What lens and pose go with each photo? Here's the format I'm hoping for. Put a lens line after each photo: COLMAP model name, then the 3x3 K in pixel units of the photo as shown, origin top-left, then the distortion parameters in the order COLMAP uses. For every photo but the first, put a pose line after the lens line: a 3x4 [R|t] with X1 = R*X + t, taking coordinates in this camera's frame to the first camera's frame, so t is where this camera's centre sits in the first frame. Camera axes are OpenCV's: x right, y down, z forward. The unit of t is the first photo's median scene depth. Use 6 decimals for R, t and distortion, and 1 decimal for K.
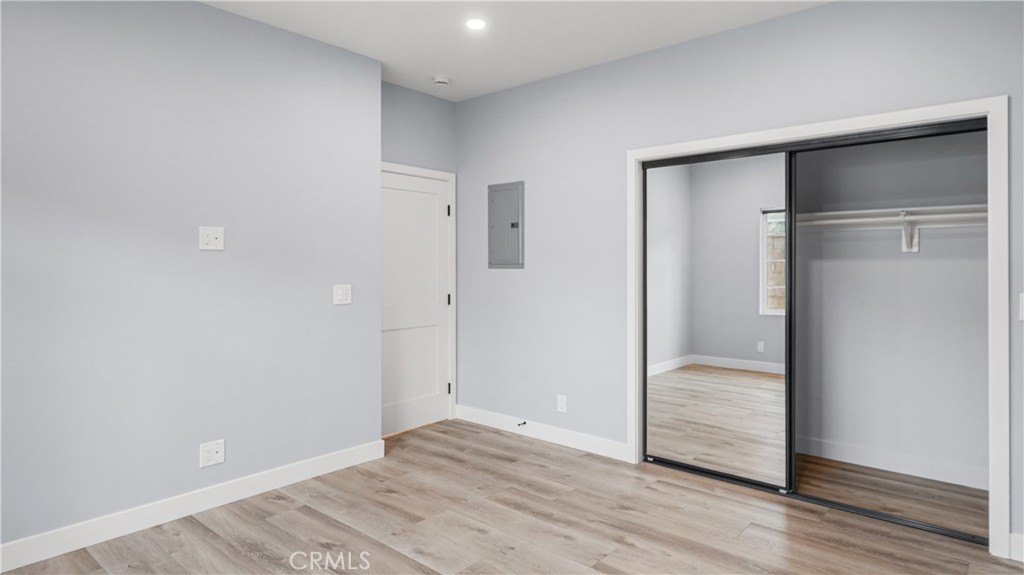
lens RADIAL K [[578.9, 0, 508.9], [0, 578.9, 282.4], [0, 0, 1]] dist [0.031268, 0.001012]
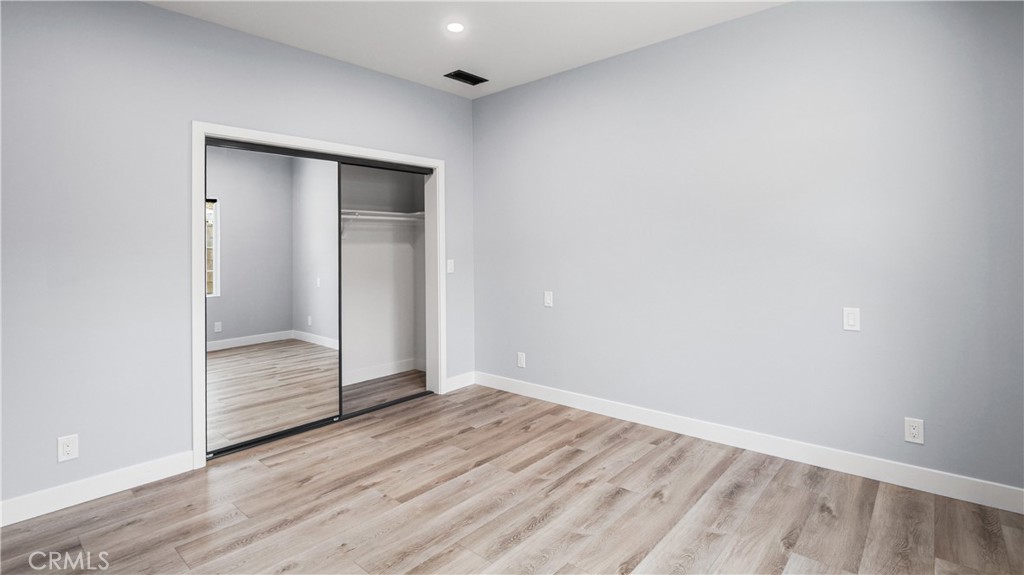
lens RADIAL K [[498.6, 0, 509.2], [0, 498.6, 289.2], [0, 0, 1]] dist [-0.002516, -0.000783]
pose [[0.008156, -0.078294, 0.996897, -0.663598], [0.050733, 0.995679, 0.077783, -0.004048], [-0.998679, 0.049941, 0.012093, 0.609754]]
